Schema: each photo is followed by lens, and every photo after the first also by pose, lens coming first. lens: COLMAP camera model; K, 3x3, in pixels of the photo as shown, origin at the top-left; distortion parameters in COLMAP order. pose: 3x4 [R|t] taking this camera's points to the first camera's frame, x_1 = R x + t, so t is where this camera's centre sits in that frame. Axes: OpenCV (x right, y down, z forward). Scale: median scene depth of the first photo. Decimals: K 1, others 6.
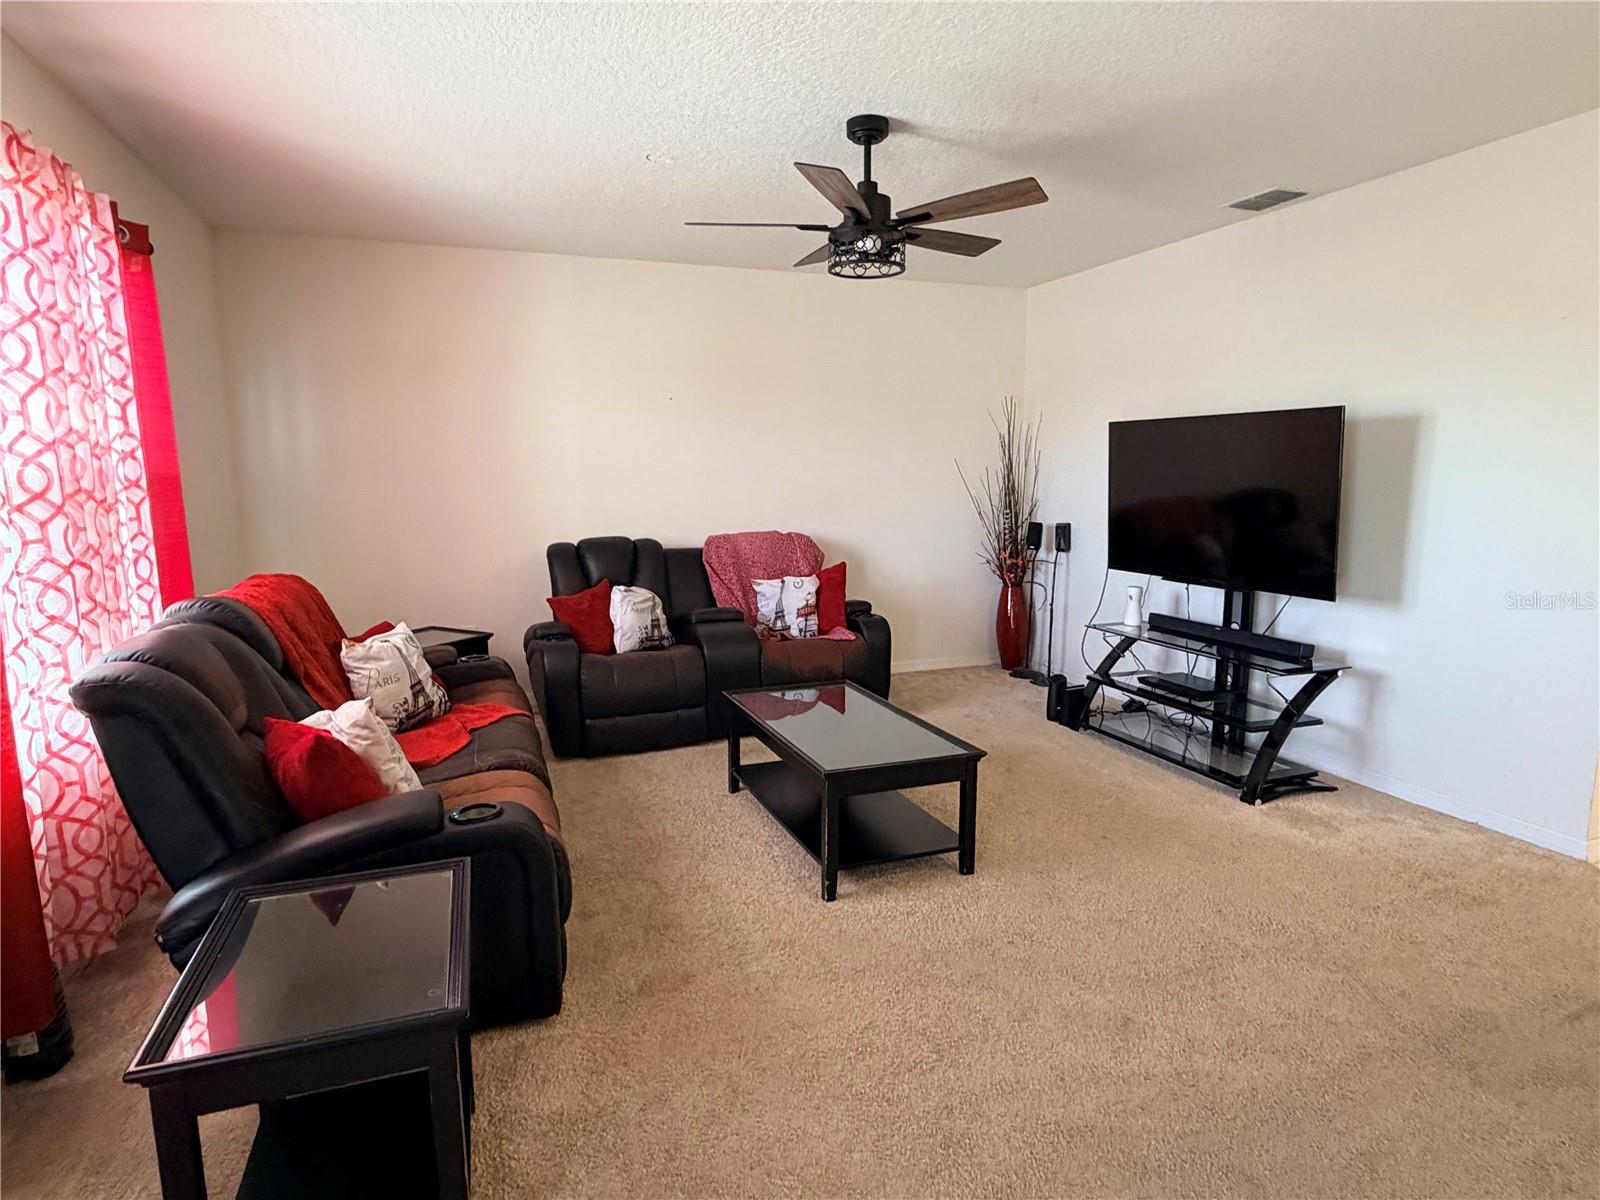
lens RADIAL K [[893.6, 0, 800.0], [0, 893.6, 600.0], [0, 0, 1]] dist [-0.001370, -0.000228]
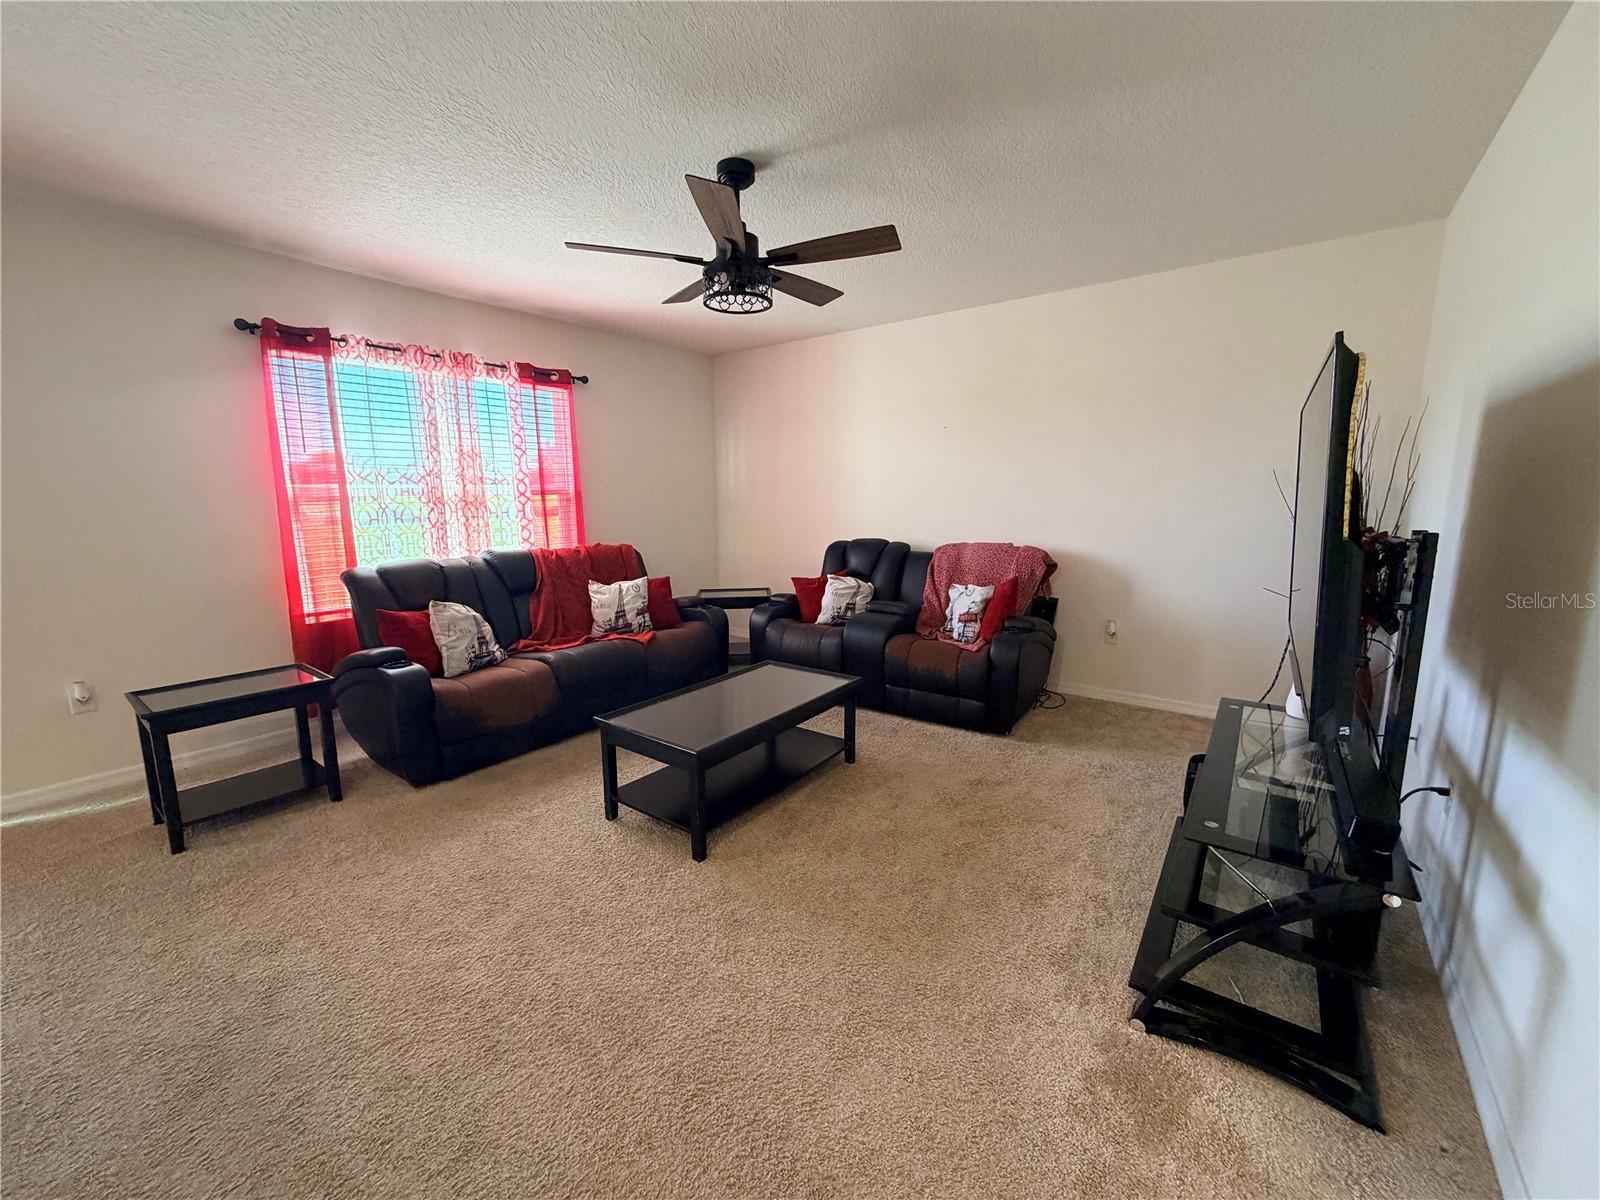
lens RADIAL K [[636.9, 0, 800.0], [0, 636.9, 600.0], [0, 0, 1]] dist [0.000668, 0.000049]
pose [[0.544983, 0.149342, -0.825040, 0.566379], [-0.113211, 0.988105, 0.104076, -0.071626], [0.830769, 0.036684, 0.555407, 0.433496]]
